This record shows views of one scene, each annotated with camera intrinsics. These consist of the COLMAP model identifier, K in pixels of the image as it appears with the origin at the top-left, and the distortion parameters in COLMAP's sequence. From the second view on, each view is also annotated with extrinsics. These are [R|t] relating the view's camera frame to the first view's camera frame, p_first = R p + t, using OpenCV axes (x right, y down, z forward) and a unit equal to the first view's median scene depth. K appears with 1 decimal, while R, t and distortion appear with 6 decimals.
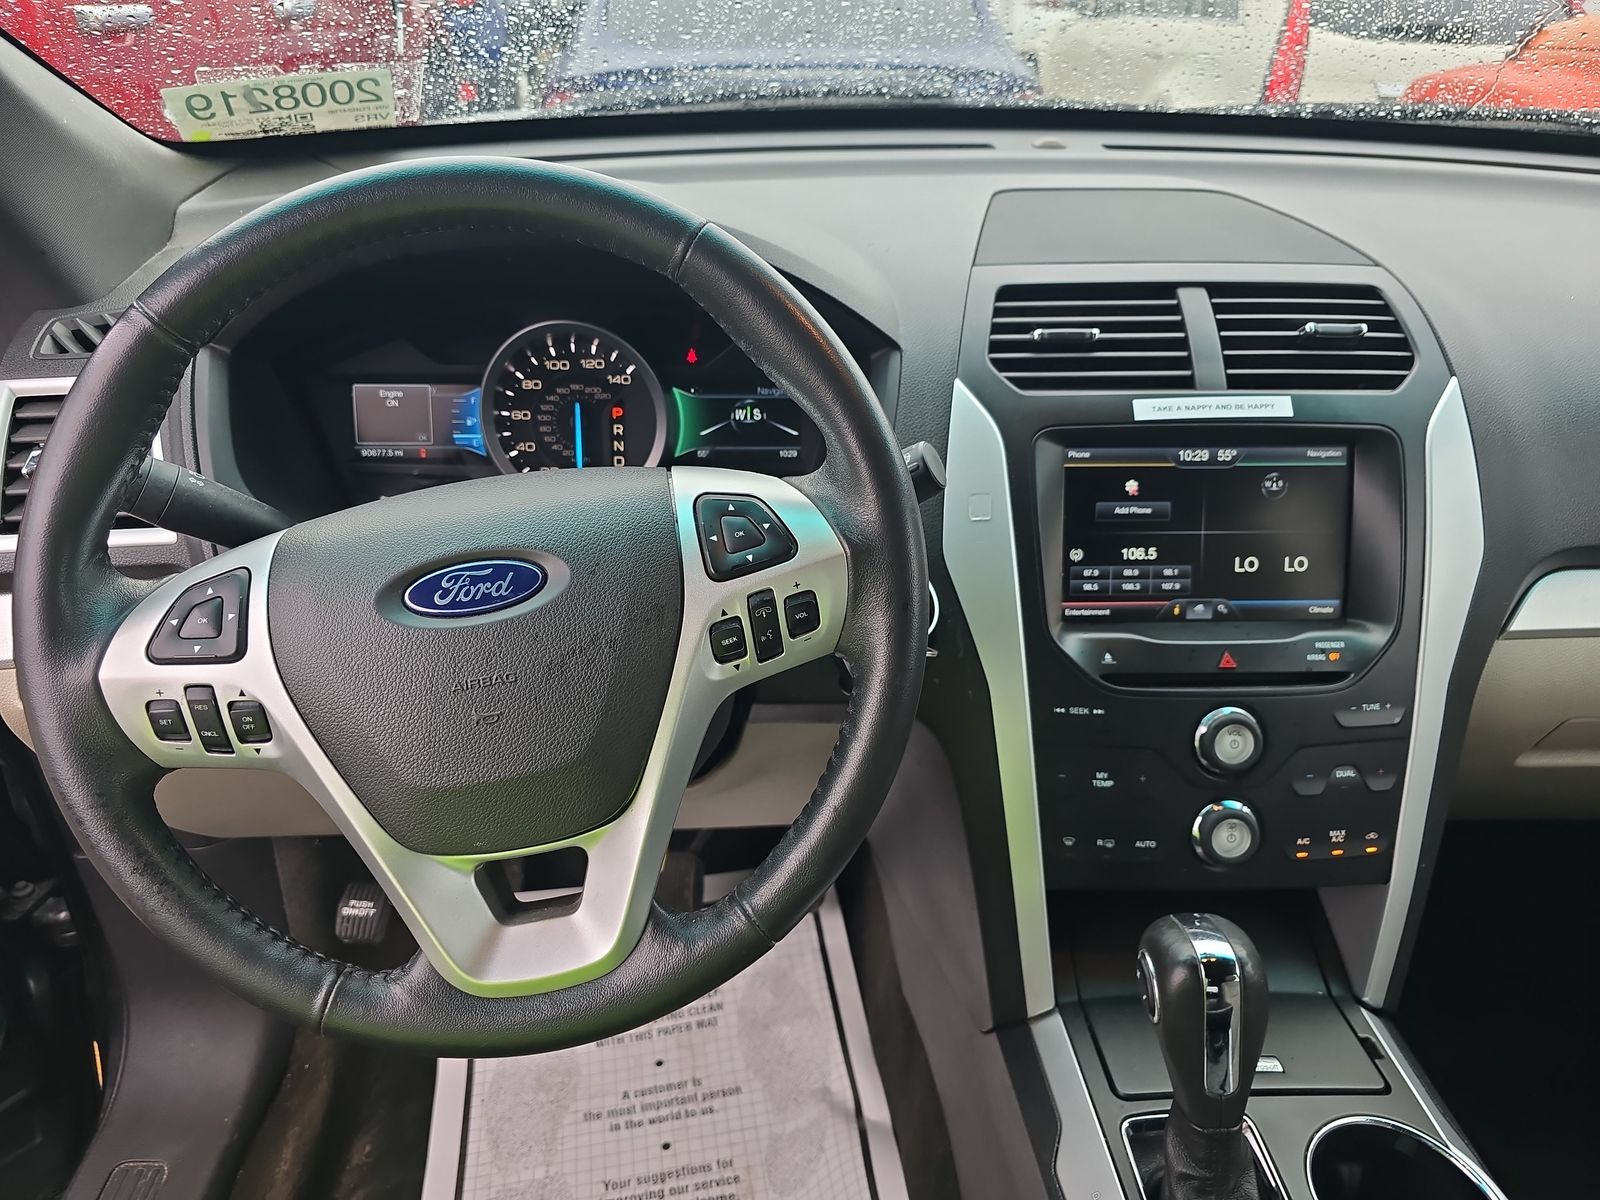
lens RADIAL K [[1087.0, 0, 800.0], [0, 1087.0, 600.0], [0, 0, 1]] dist [0.042988, -0.037375]
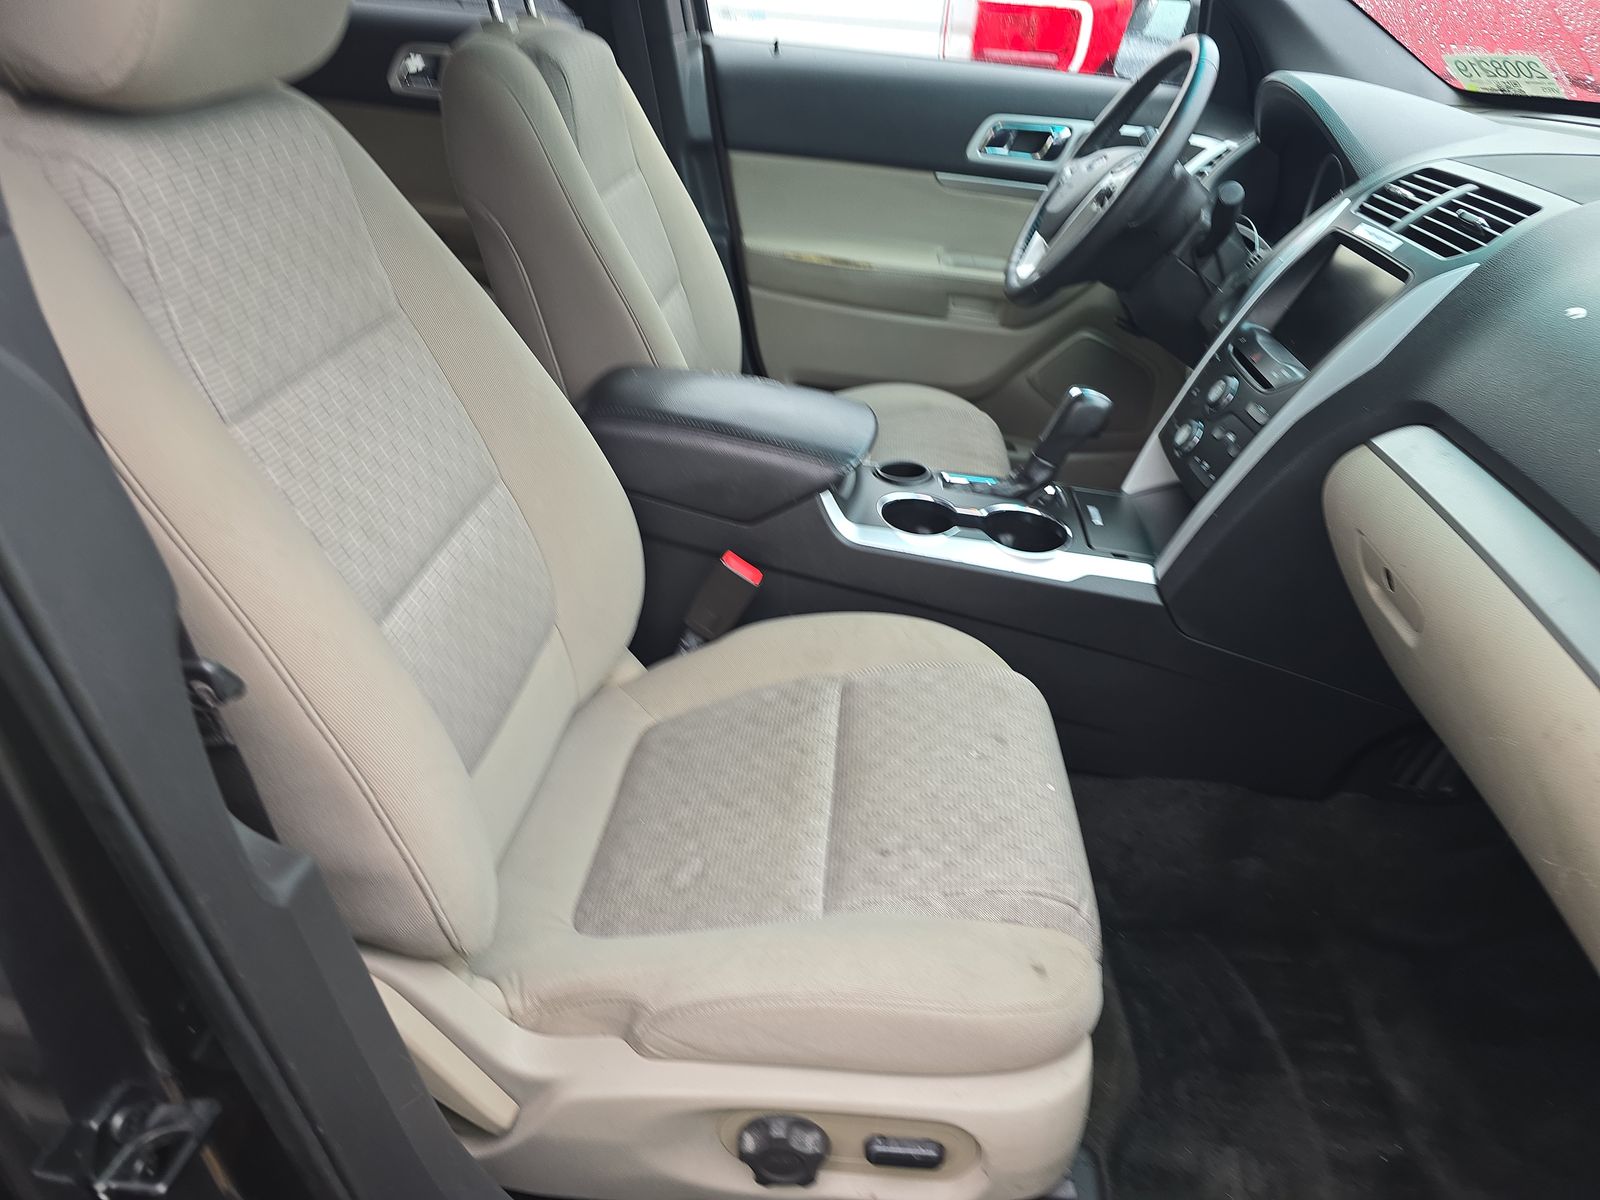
lens RADIAL K [[1087.0, 0, 800.0], [0, 1087.0, 600.0], [0, 0, 1]] dist [0.042988, -0.037375]
pose [[-0.095651, 0.482371, -0.870729, 1.995656], [-0.548357, 0.704508, 0.450526, -0.057003], [0.830756, 0.520564, 0.197125, 0.230044]]
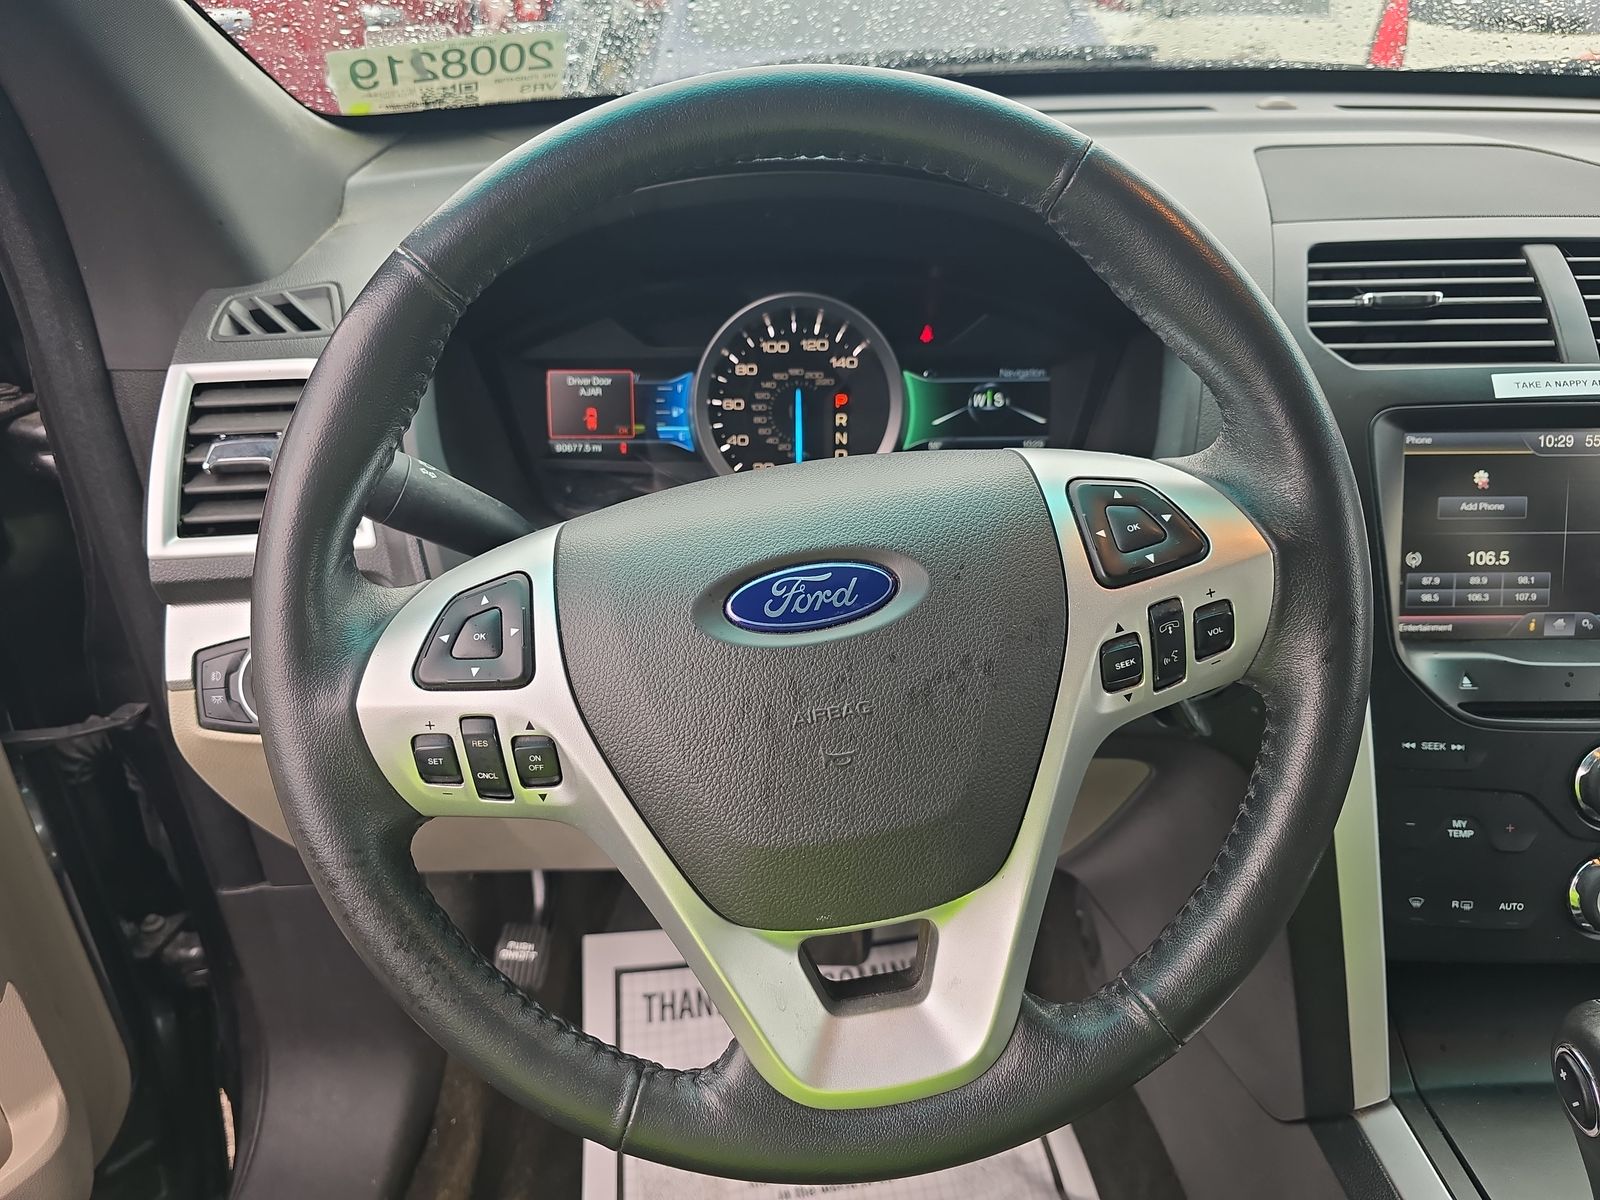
lens RADIAL K [[1087.0, 0, 800.0], [0, 1087.0, 600.0], [0, 0, 1]] dist [0.042988, -0.037375]
pose [[0.999233, 0.000263, -0.039168, -0.185481], [-0.000778, 0.999913, -0.013135, 0.001334], [0.039161, 0.013155, 0.999146, 0.134187]]
